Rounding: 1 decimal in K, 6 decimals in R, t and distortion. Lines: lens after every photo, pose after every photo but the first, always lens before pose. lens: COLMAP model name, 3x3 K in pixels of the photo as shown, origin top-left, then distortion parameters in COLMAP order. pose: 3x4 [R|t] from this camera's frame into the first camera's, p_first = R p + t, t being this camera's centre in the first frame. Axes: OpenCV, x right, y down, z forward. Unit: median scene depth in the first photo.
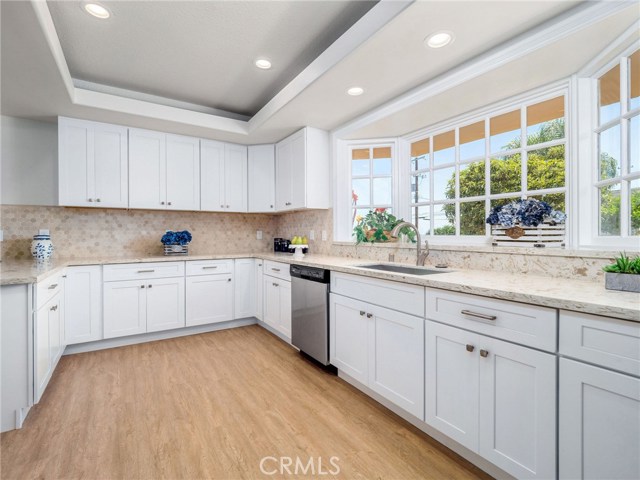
lens RADIAL K [[302.1, 0, 318.4], [0, 302.1, 237.3], [0, 0, 1]] dist [0.001350, -0.000449]
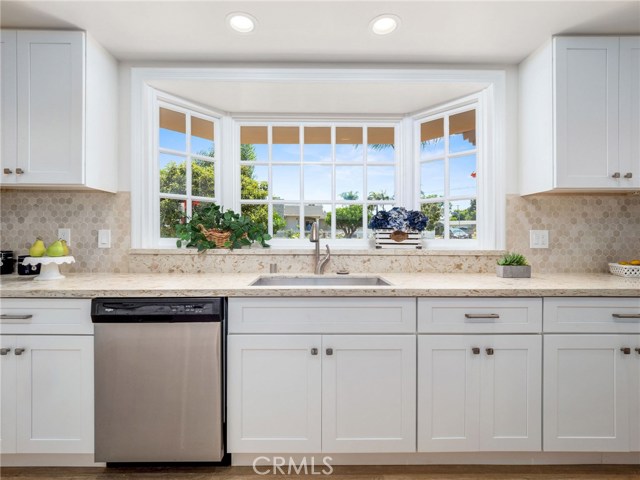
lens RADIAL K [[294.7, 0, 320.0], [0, 294.7, 240.0], [0, 0, 1]] dist [-0.001321, -0.000808]
pose [[0.532592, -0.006285, 0.846349, -0.371283], [0.003828, 0.999980, 0.005017, -0.007341], [-0.846363, 0.000568, 0.532606, 0.557995]]
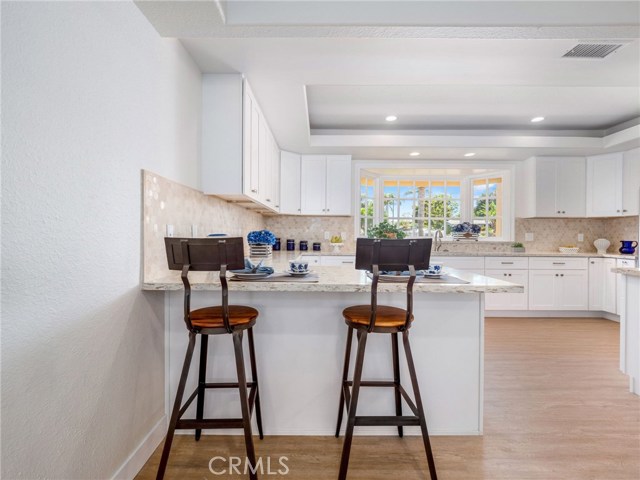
lens RADIAL K [[302.1, 0, 318.4], [0, 302.1, 237.3], [0, 0, 1]] dist [0.001350, -0.000449]
pose [[0.538116, -0.001748, 0.842869, -1.853596], [-0.000442, 0.999997, 0.002356, -0.004478], [-0.842870, -0.001640, 0.538114, 0.578268]]
